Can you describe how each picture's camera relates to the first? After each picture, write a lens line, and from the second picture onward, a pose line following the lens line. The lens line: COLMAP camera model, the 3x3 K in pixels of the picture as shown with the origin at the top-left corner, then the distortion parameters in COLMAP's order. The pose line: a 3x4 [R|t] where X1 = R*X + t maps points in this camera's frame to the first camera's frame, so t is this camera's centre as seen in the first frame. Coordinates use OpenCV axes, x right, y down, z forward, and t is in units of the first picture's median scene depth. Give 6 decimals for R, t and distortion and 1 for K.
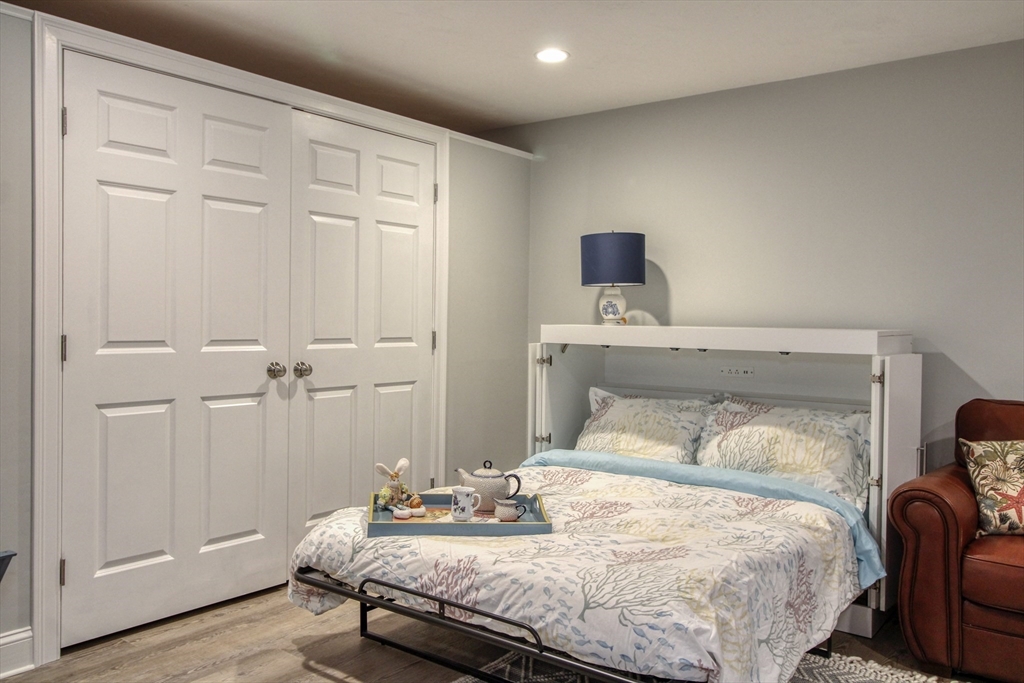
lens RADIAL K [[839.2, 0, 485.7], [0, 839.2, 323.4], [0, 0, 1]] dist [0.010606, -0.001636]
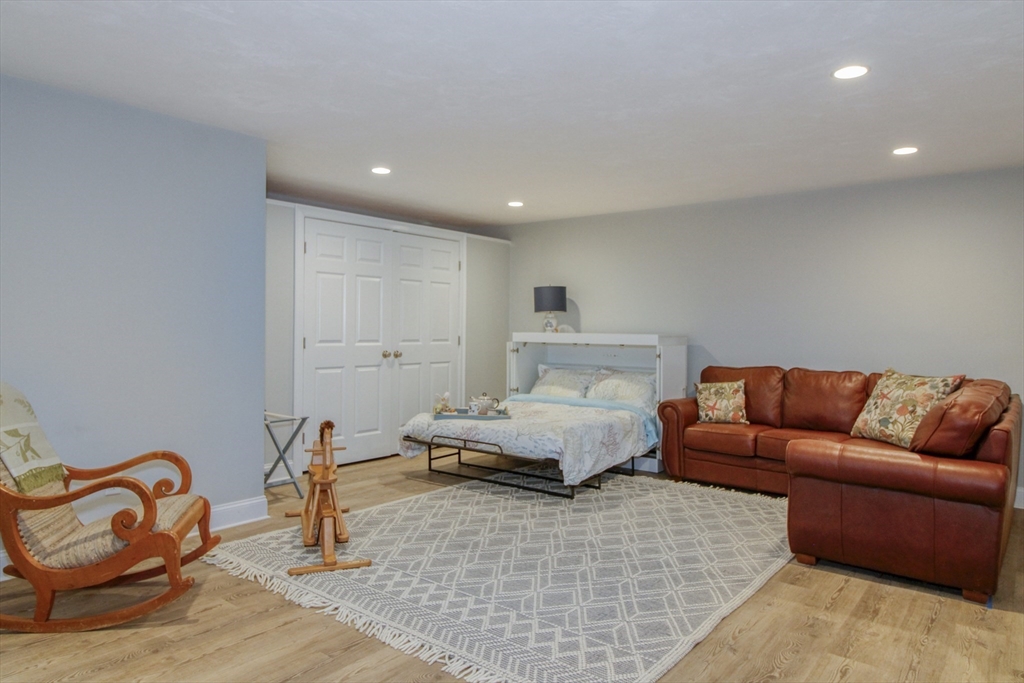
lens RADIAL K [[673.2, 0, 513.2], [0, 673.2, 341.7], [0, 0, 1]] dist [0.000099, -0.000201]
pose [[0.999645, -0.004391, 0.026277, 0.029455], [0.003998, 0.999880, 0.014982, -0.000972], [-0.026340, -0.014872, 0.999542, -0.734819]]
